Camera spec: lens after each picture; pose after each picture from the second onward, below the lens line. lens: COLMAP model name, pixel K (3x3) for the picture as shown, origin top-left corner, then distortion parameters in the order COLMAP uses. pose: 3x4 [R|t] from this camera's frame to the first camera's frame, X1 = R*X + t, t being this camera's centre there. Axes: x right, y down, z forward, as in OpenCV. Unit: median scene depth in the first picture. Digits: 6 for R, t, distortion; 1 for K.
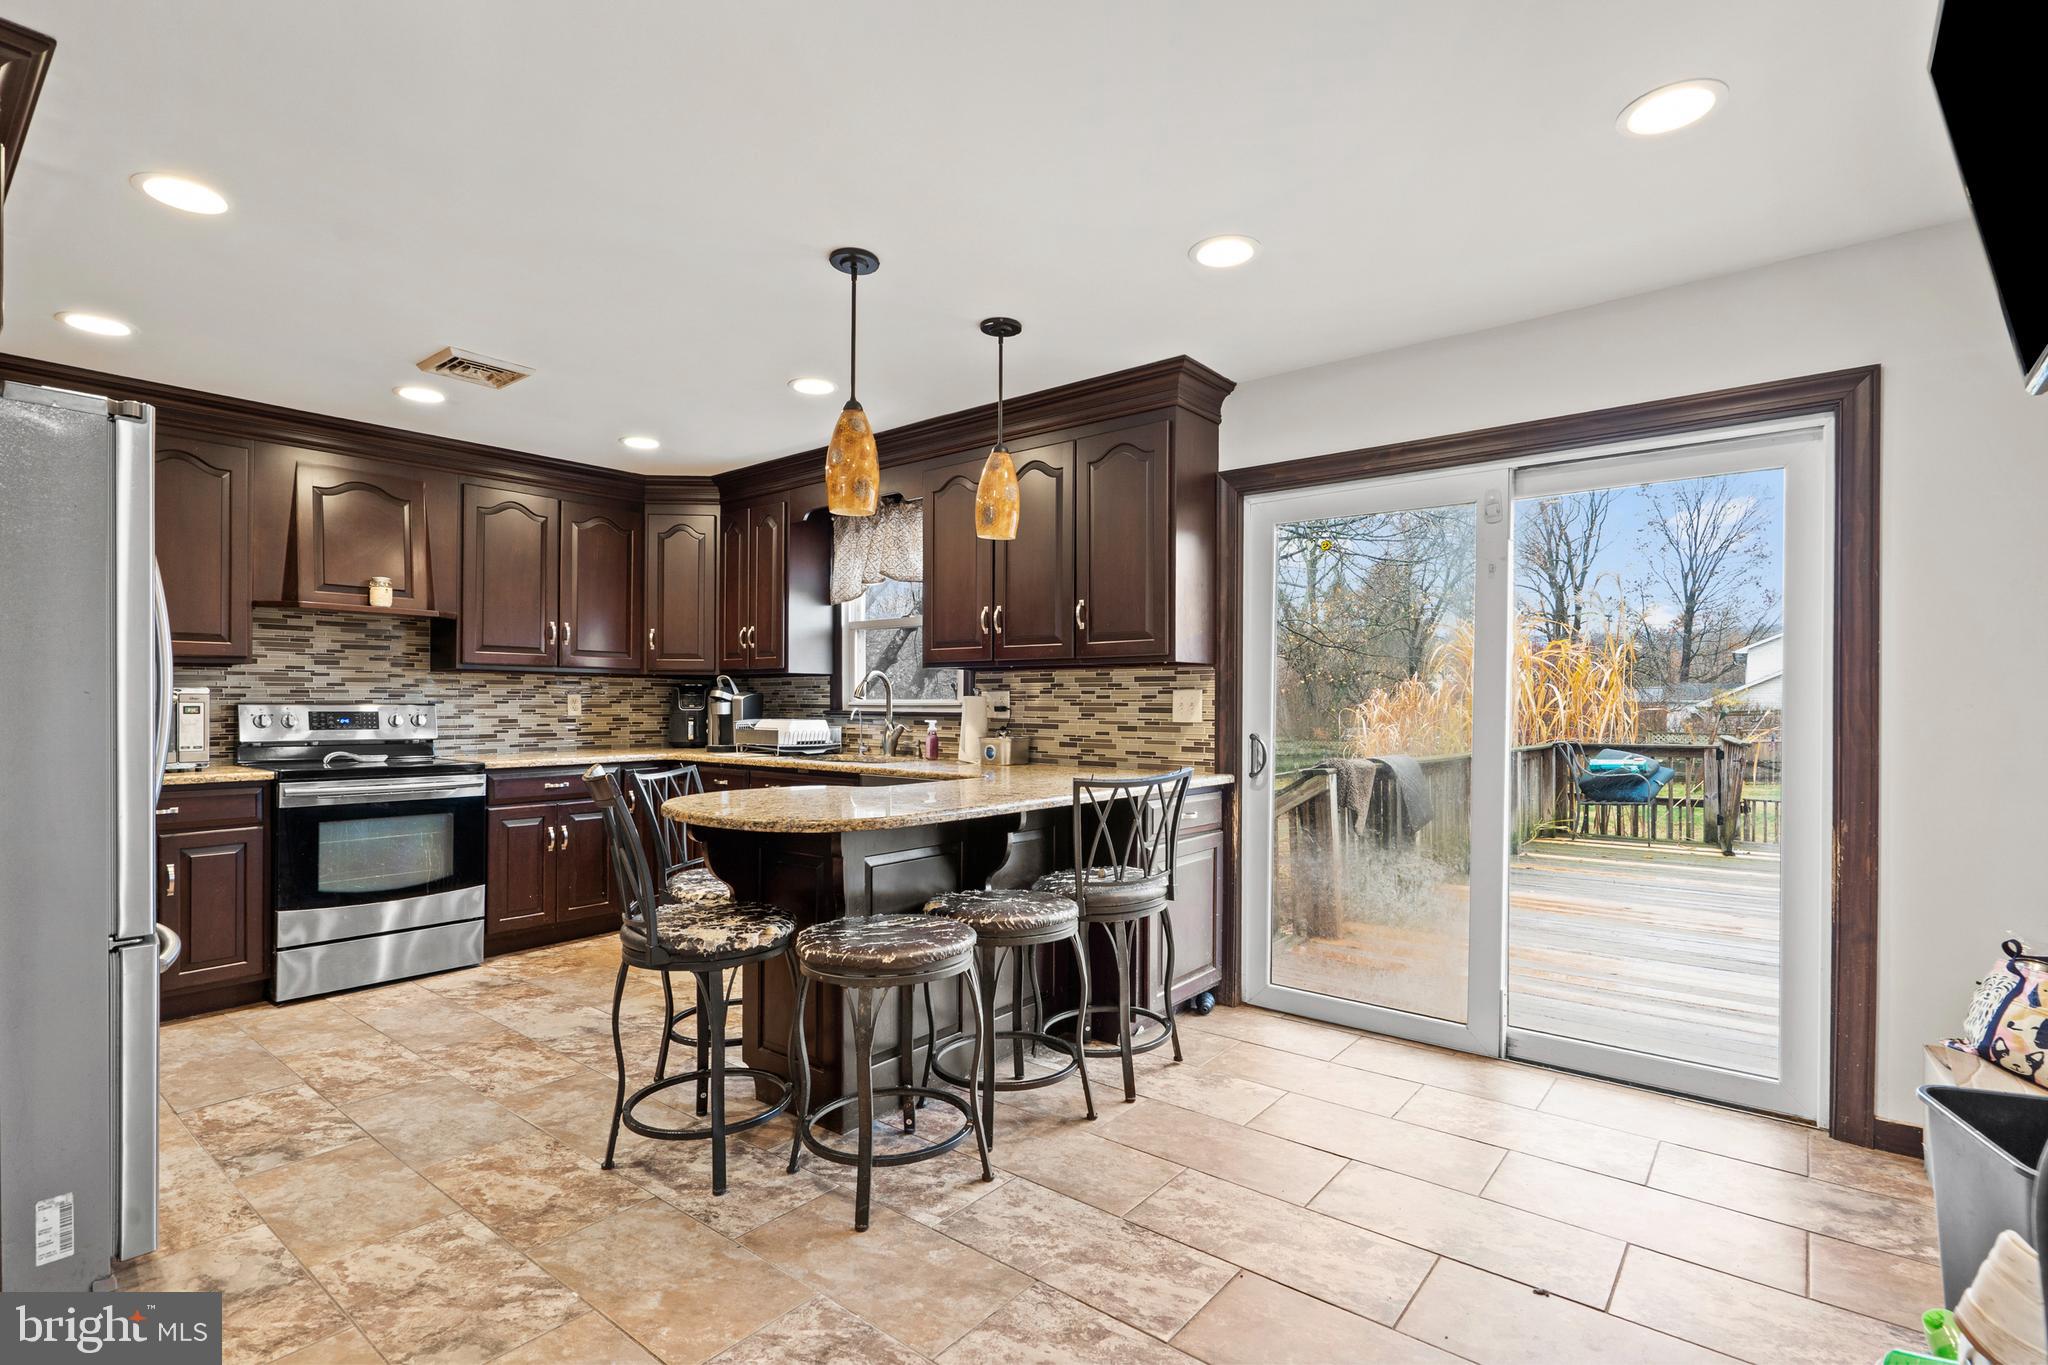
lens RADIAL K [[943.3, 0, 1040.0], [0, 943.3, 688.2], [0, 0, 1]] dist [-0.002513, 0.000961]
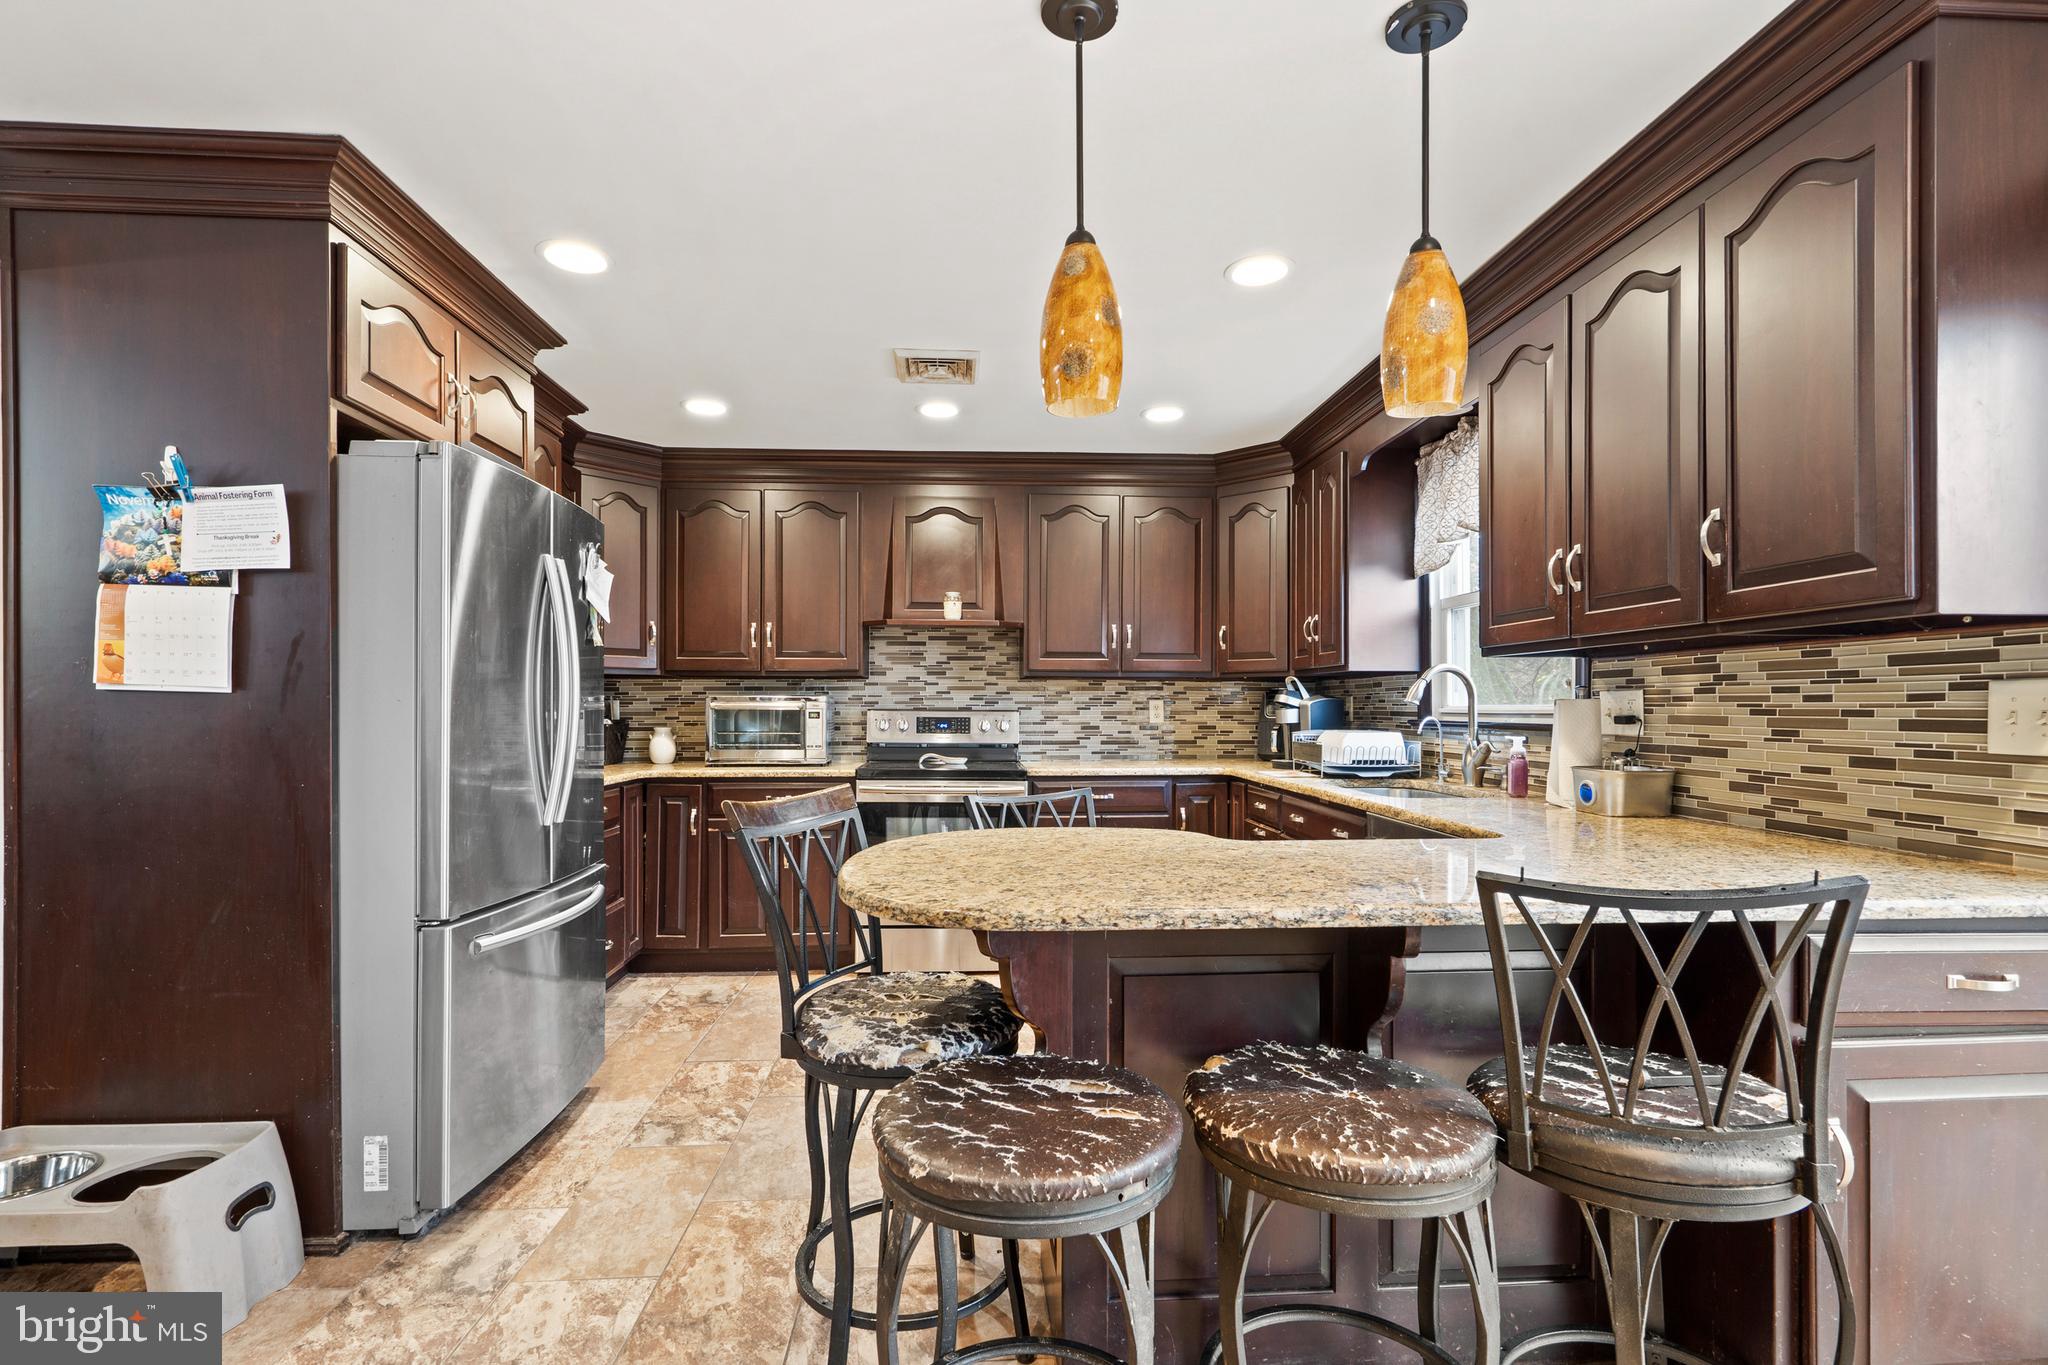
lens RADIAL K [[943.3, 0, 1026.7], [0, 943.3, 693.2], [0, 0, 1]] dist [-0.002513, 0.000961]
pose [[0.676225, -0.012066, -0.736596, 0.143670], [0.011115, 0.999919, -0.006175, 0.004684], [0.736611, -0.004011, 0.676304, 0.326442]]
